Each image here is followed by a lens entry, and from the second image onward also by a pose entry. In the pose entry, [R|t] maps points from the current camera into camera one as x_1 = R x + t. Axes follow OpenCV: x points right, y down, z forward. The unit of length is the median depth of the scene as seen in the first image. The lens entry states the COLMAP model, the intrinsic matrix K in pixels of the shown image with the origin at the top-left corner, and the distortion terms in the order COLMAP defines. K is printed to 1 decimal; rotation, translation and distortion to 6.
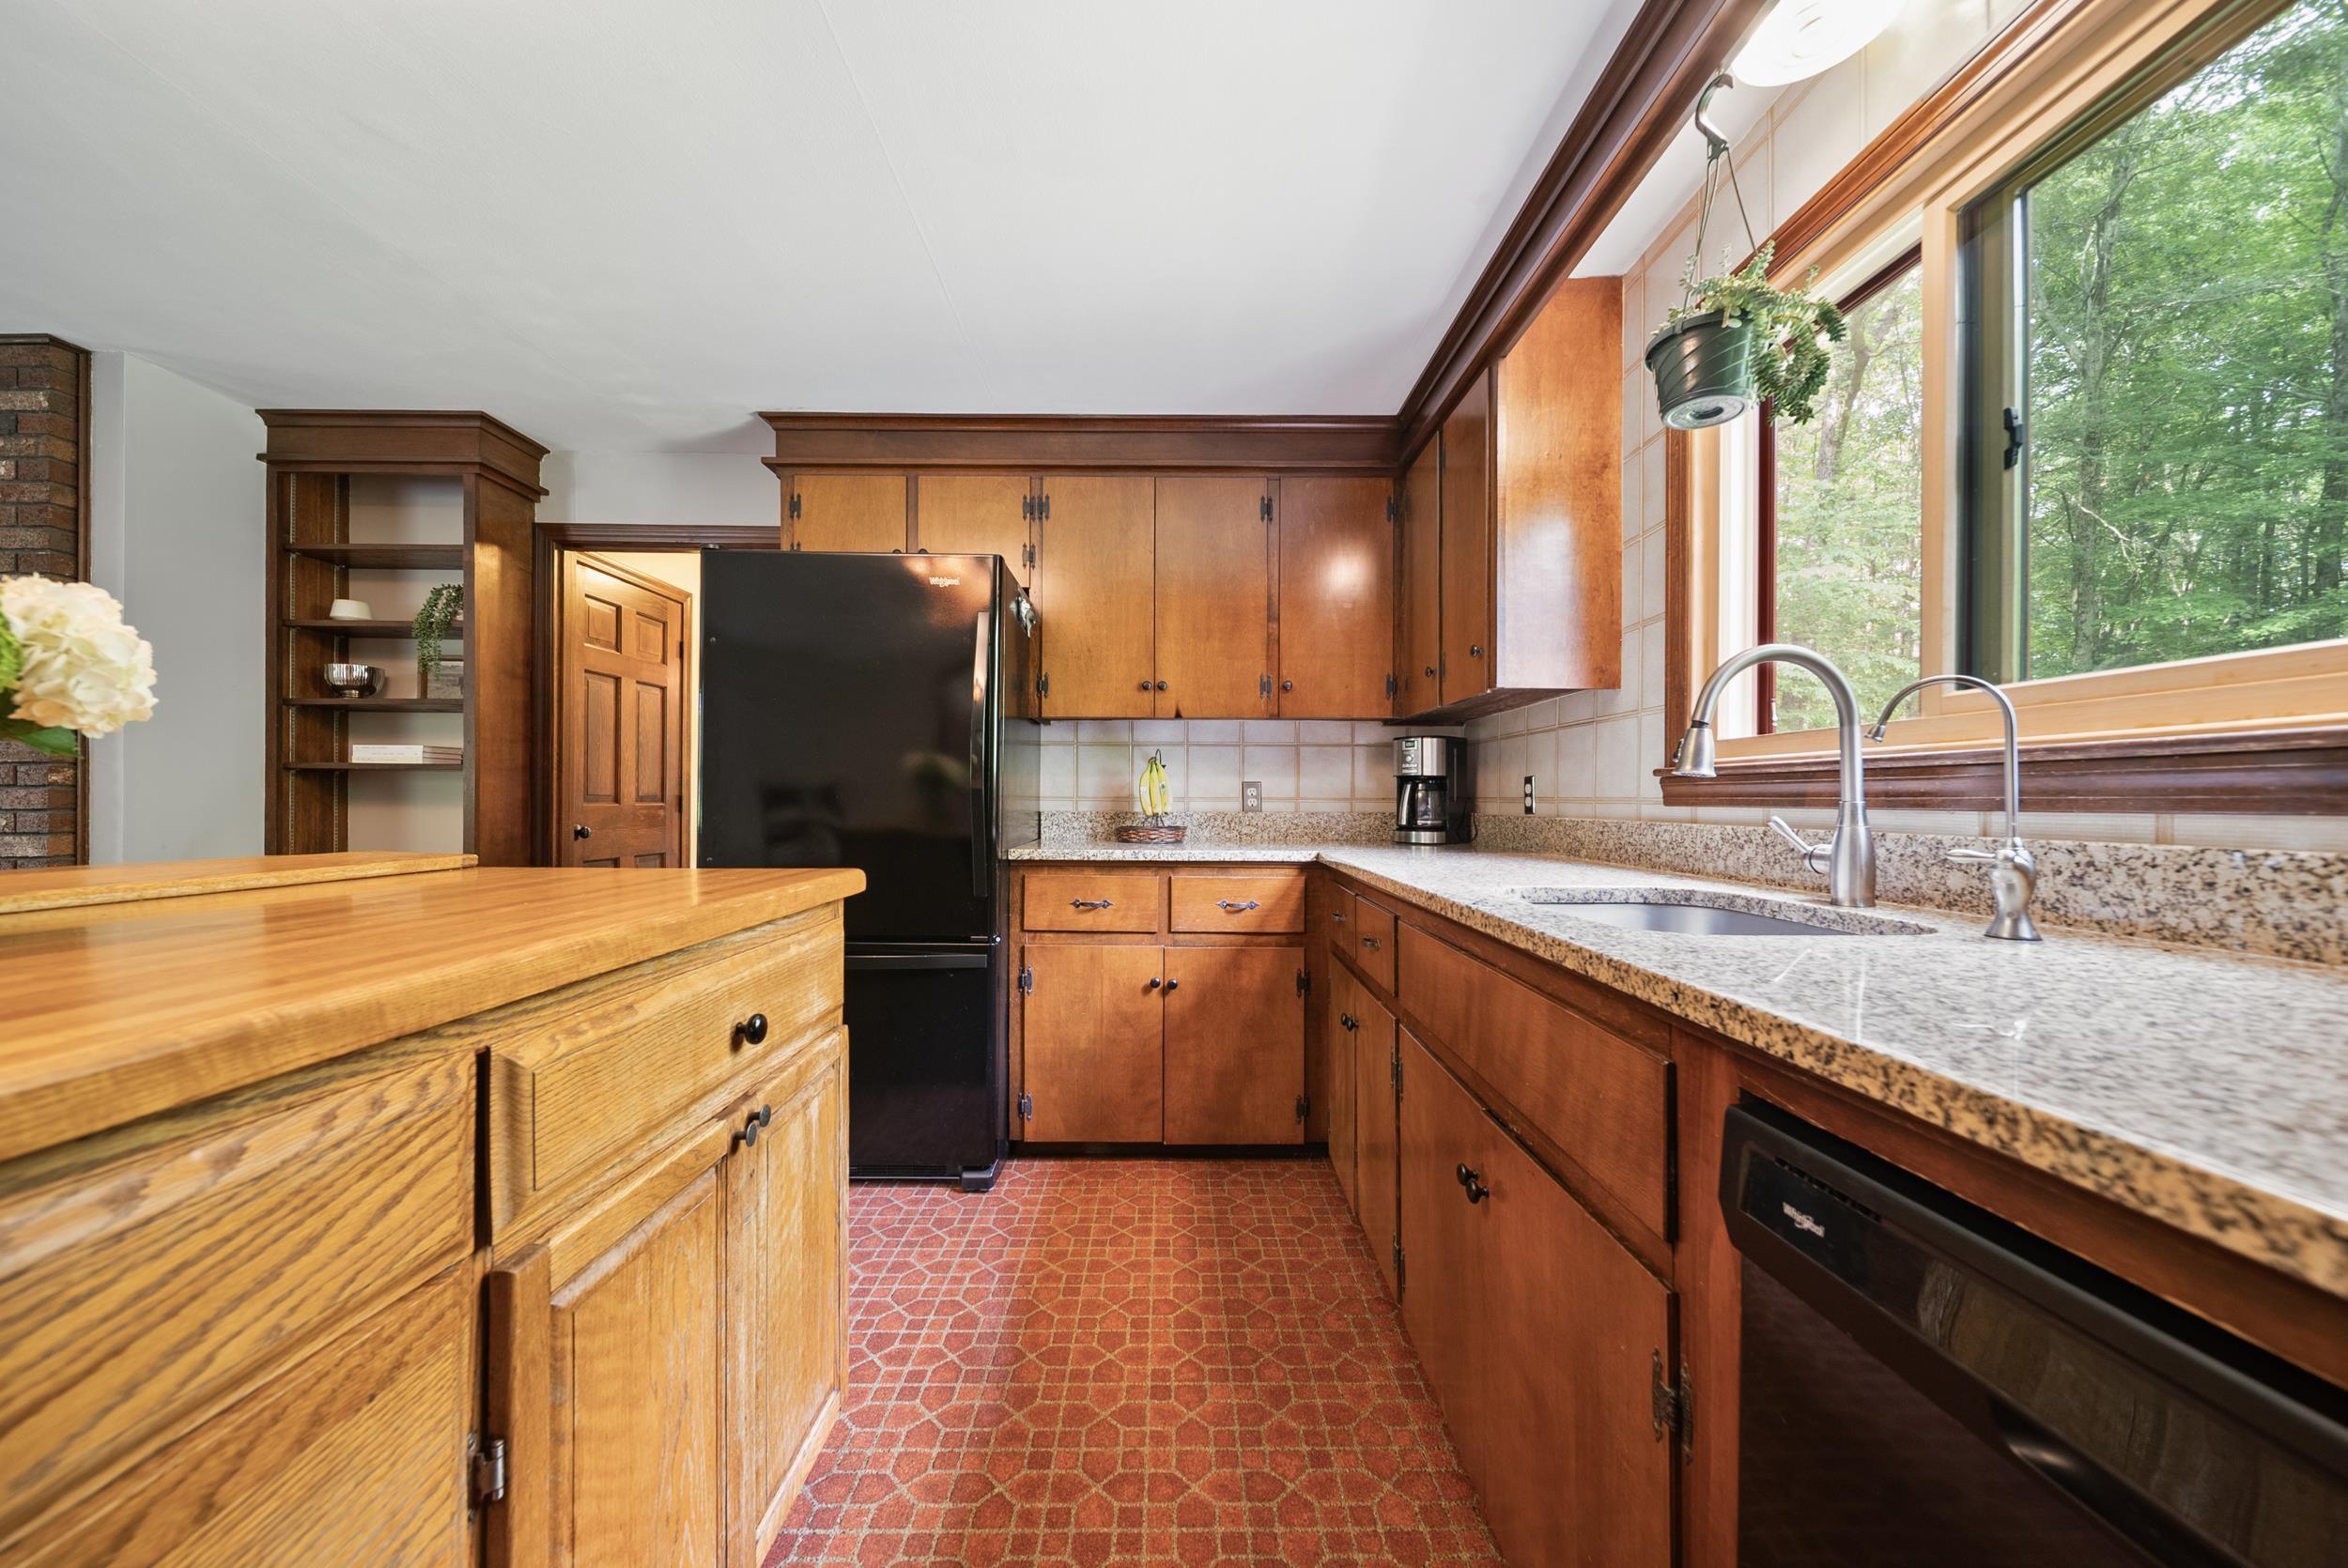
lens RADIAL K [[840.3, 0, 1165.6], [0, 840.3, 798.4], [0, 0, 1]] dist [0.001464, -0.000606]
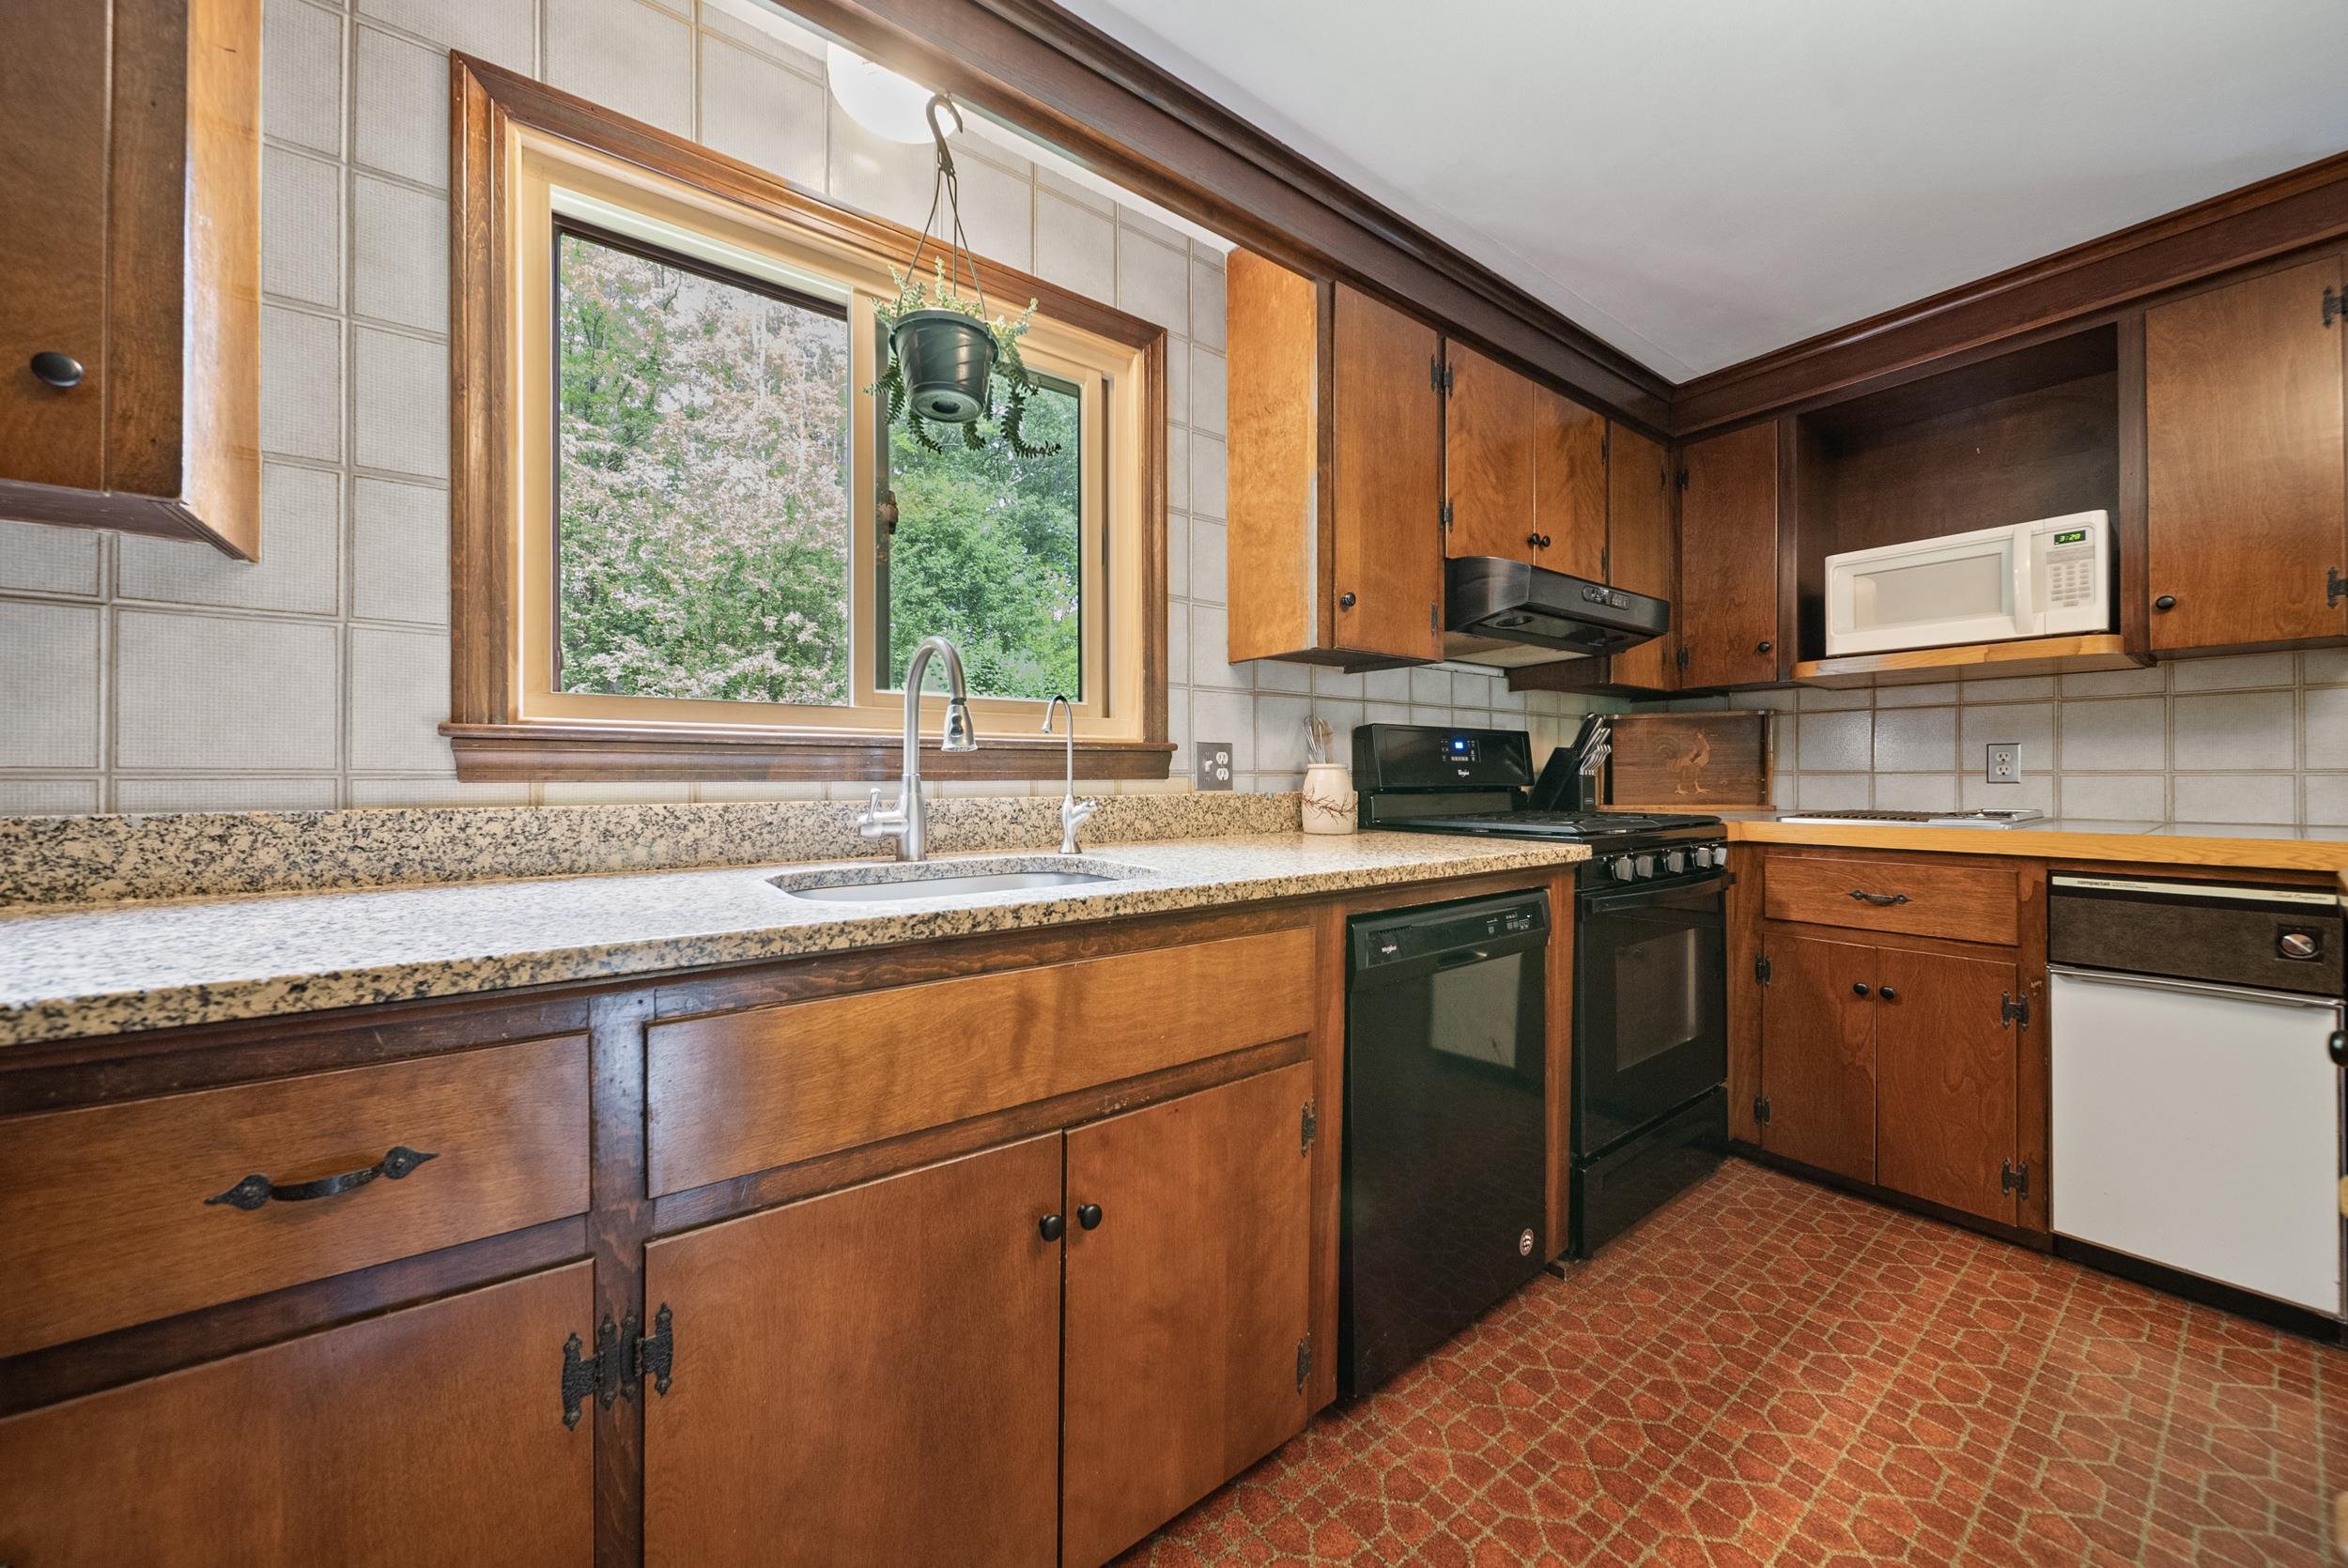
lens RADIAL K [[840.3, 0, 1158.9], [0, 840.3, 787.3], [0, 0, 1]] dist [0.001464, -0.000606]
pose [[-0.595432, -0.011883, 0.803318, -0.449863], [0.000866, 0.999881, 0.015433, 0.005483], [-0.803405, 0.009884, -0.595350, 1.767666]]
